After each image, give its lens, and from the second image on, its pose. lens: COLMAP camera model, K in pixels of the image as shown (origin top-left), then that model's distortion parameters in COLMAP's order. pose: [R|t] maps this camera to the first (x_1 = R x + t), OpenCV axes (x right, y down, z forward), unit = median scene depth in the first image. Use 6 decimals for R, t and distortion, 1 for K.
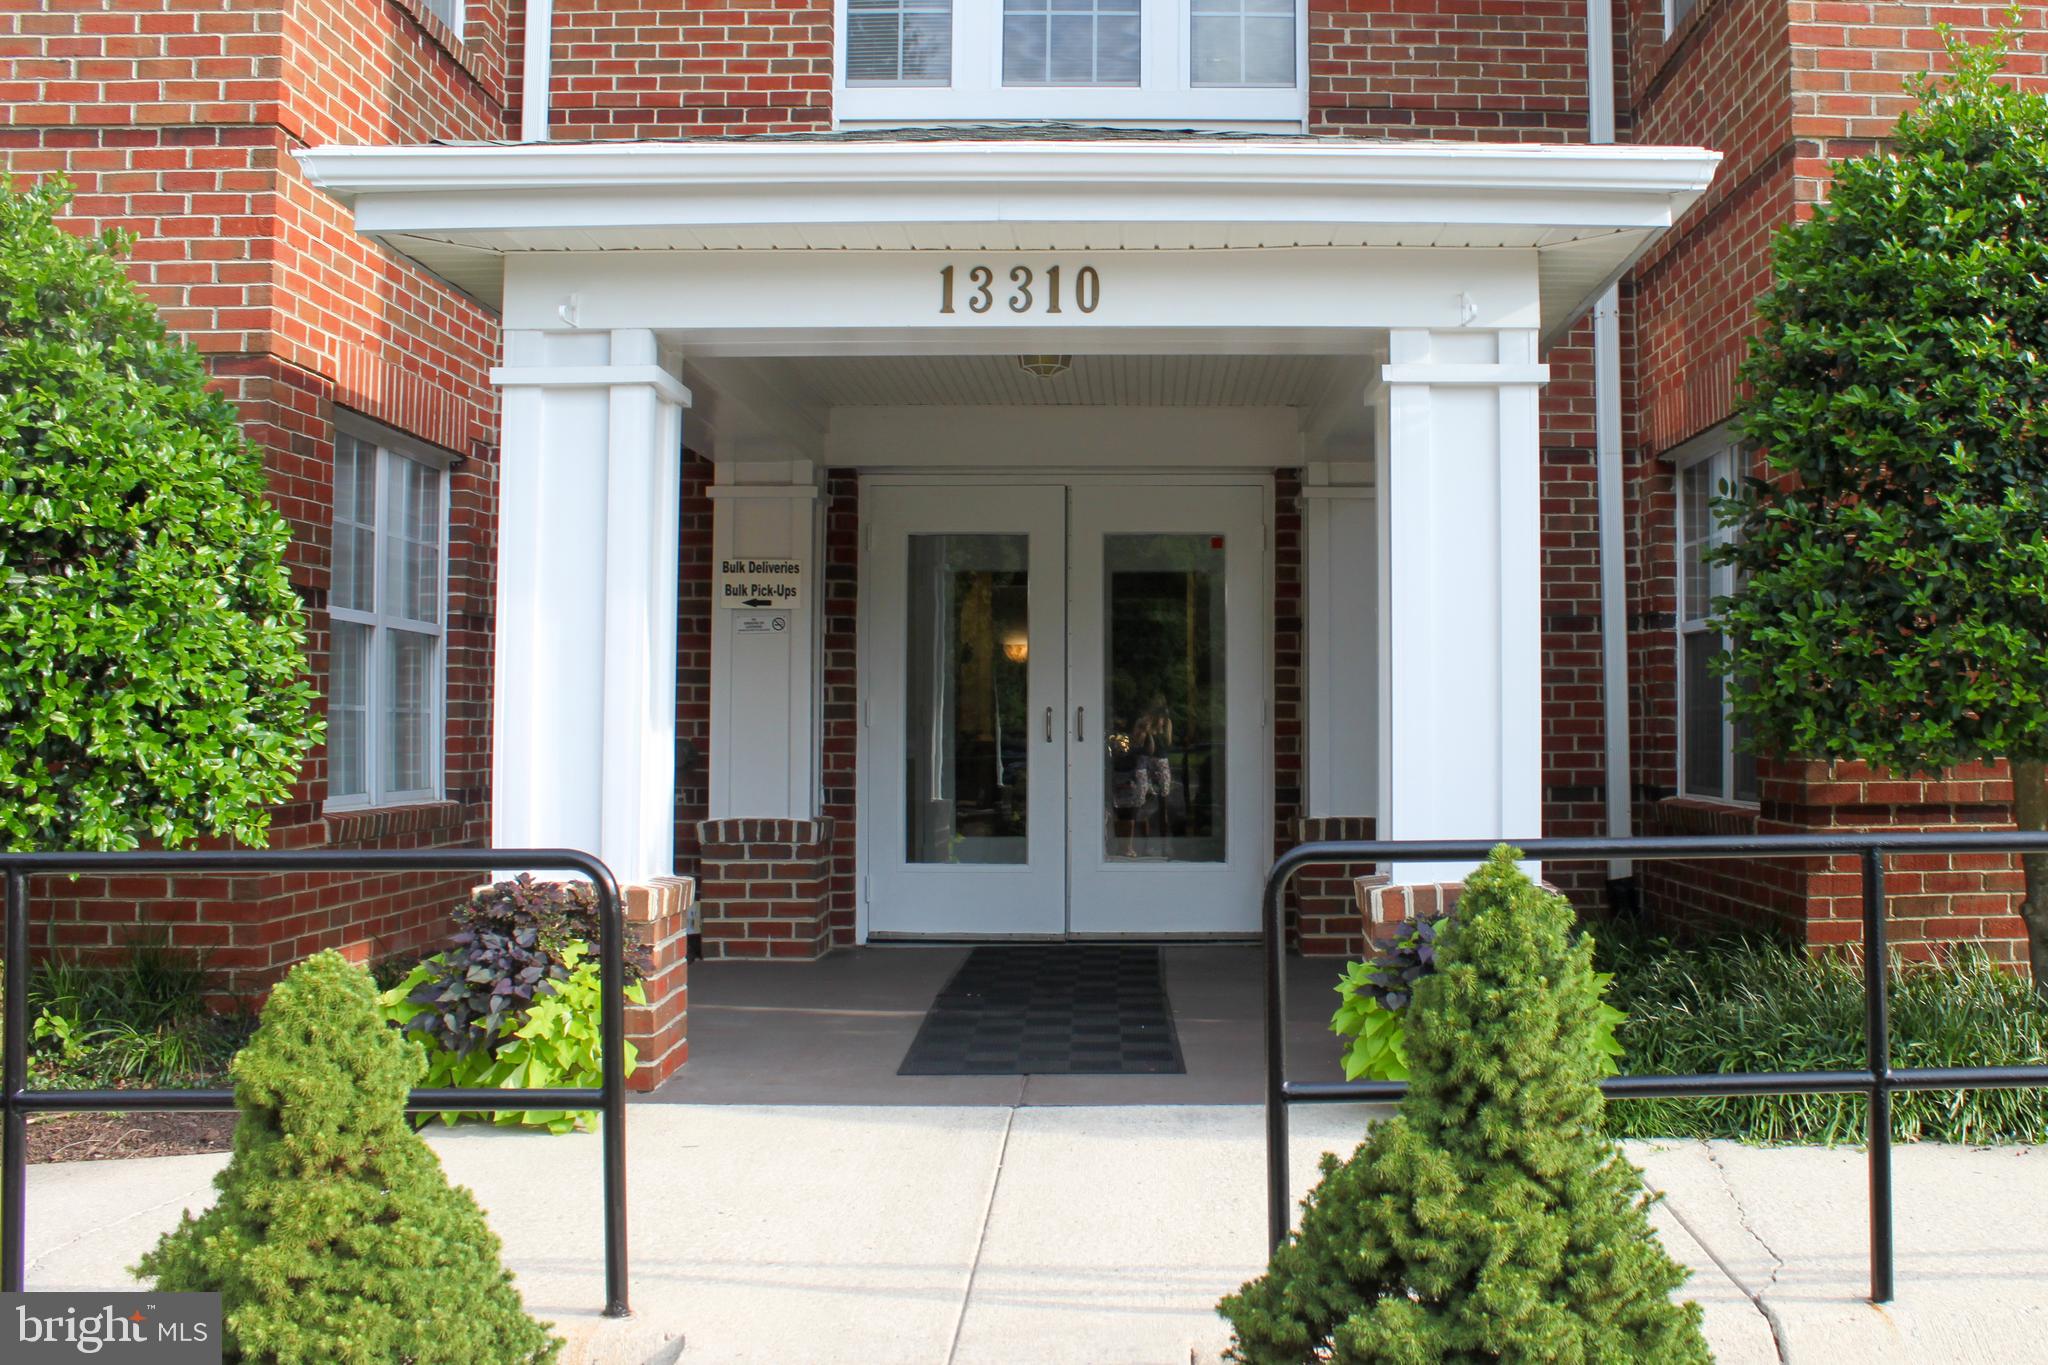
lens RADIAL K [[1722.8, 0, 1024.0], [0, 1722.8, 682.5], [0, 0, 1]] dist [0.096025, 0.000779]
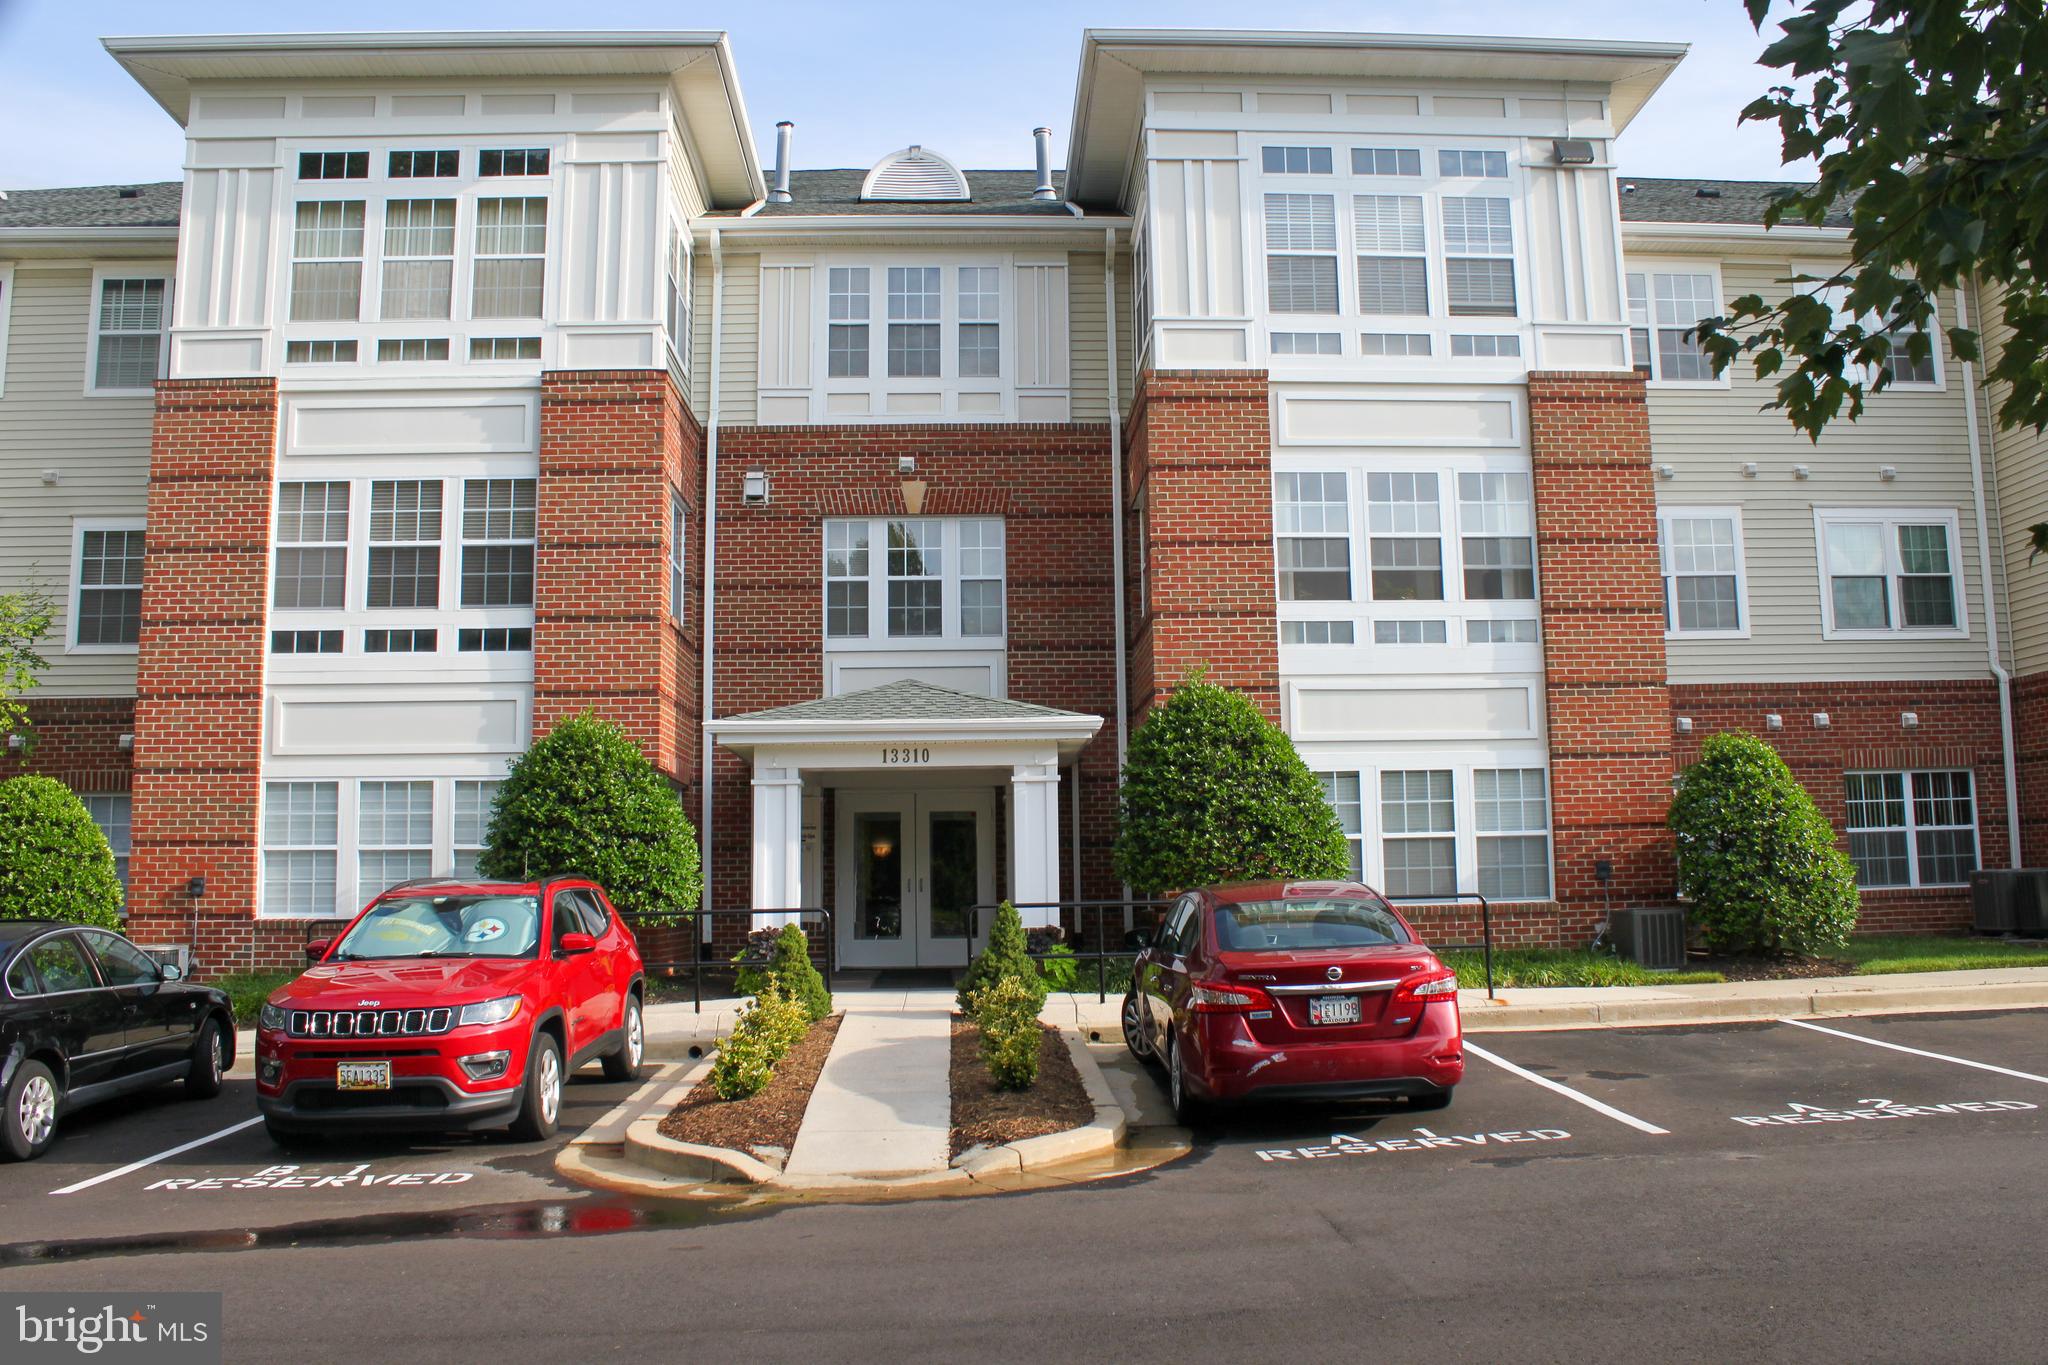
lens RADIAL K [[1729.6, 0, 1024.1], [0, 1729.6, 647.6], [0, 0, 1]] dist [-0.154880, 0.121108]
pose [[0.994345, -0.000307, 0.106195, -0.129149], [0.013636, 0.992087, -0.124808, -0.009510], [-0.105316, 0.125550, 0.986481, -2.360486]]
